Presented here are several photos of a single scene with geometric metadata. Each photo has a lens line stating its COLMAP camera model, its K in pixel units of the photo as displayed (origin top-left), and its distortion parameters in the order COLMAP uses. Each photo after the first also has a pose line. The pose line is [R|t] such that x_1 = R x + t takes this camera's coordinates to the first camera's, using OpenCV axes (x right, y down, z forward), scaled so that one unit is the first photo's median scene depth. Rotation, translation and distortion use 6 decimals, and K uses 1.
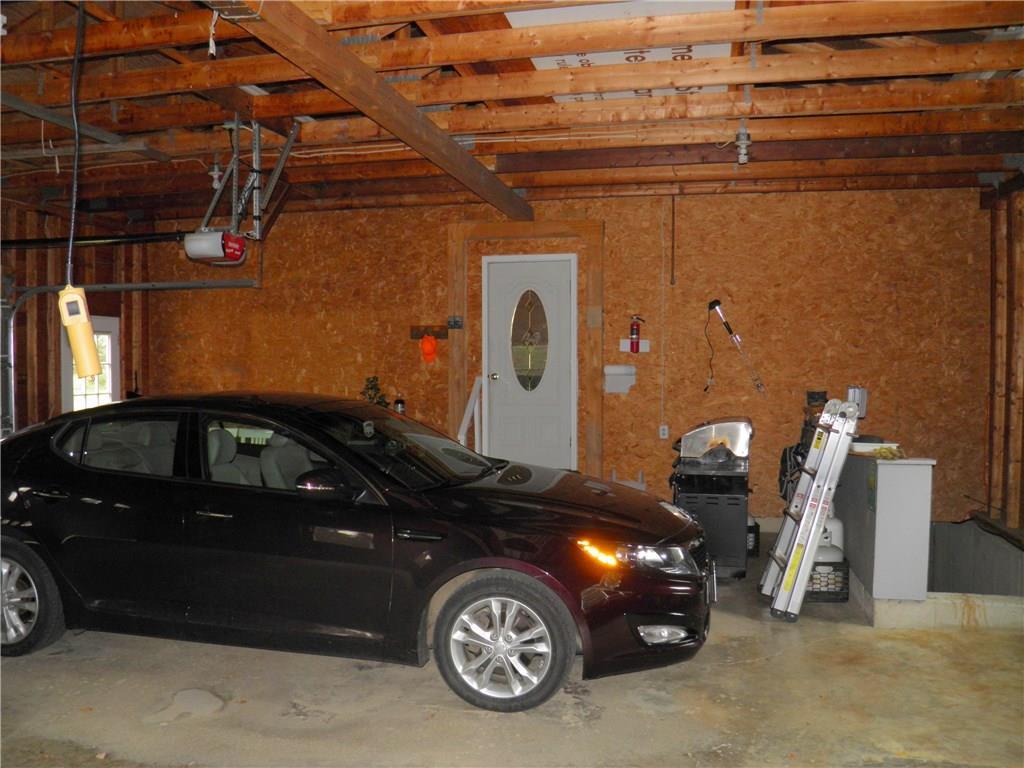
lens RADIAL K [[846.5, 0, 512.0], [0, 846.5, 384.0], [0, 0, 1]] dist [-0.158934, 0.127028]
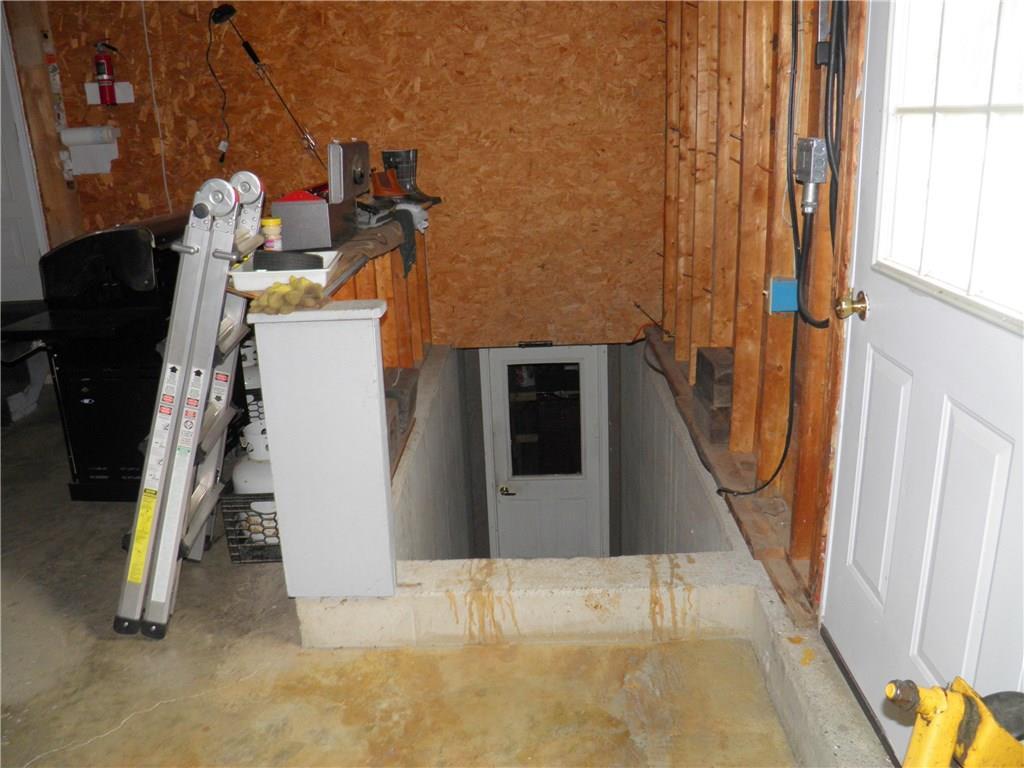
lens RADIAL K [[846.5, 0, 512.0], [0, 846.5, 384.0], [0, 0, 1]] dist [-0.158934, 0.127028]
pose [[0.978676, -0.097003, 0.181064, 0.490388], [0.043849, 0.959811, 0.277200, 0.010479], [-0.200676, -0.263349, 0.943598, 0.540270]]
